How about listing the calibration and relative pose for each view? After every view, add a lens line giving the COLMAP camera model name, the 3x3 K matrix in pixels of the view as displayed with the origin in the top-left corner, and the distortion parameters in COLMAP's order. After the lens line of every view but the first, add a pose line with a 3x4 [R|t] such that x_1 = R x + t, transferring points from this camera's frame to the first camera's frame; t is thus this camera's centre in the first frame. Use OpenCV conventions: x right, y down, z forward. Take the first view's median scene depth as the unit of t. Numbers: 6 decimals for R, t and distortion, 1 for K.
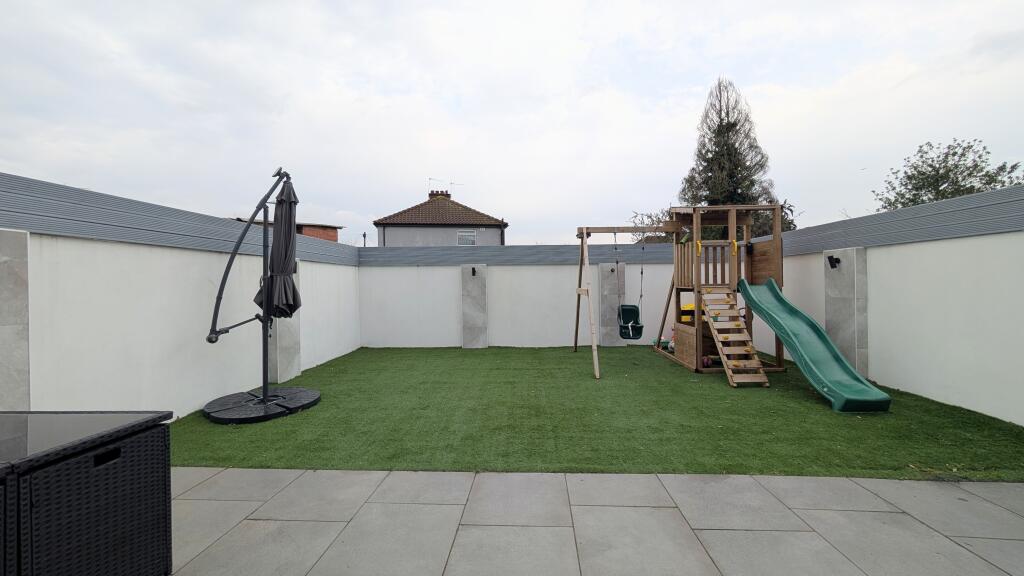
lens RADIAL K [[385.4, 0, 508.7], [0, 385.4, 286.8], [0, 0, 1]] dist [-0.000140, -0.000015]
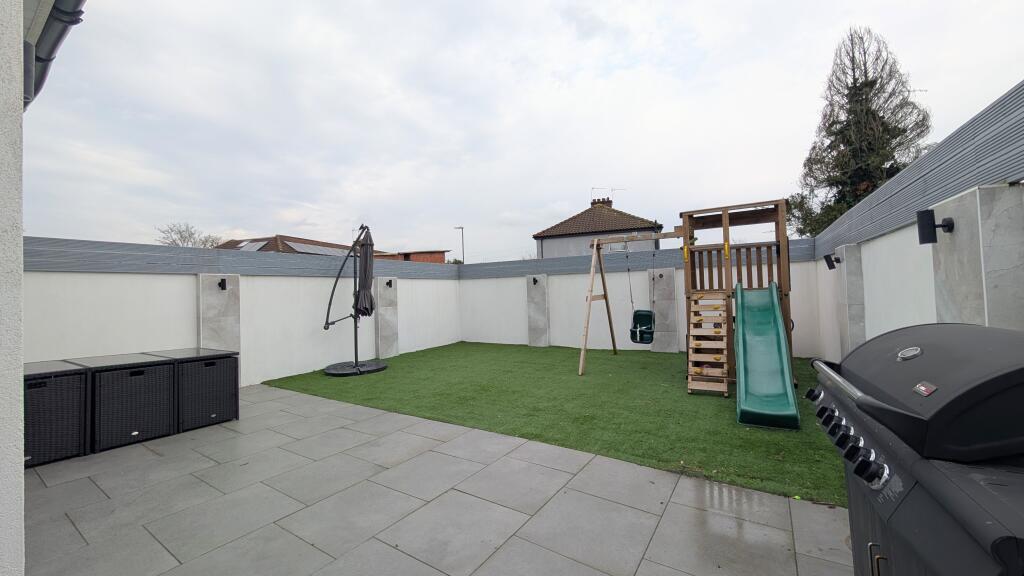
lens RADIAL K [[385.4, 0, 508.7], [0, 385.4, 286.8], [0, 0, 1]] dist [-0.000140, -0.000015]
pose [[0.869881, -0.021474, -0.492793, 0.607894], [0.015661, 0.999751, -0.015921, -0.006348], [0.493012, 0.006132, 0.870001, -0.089523]]
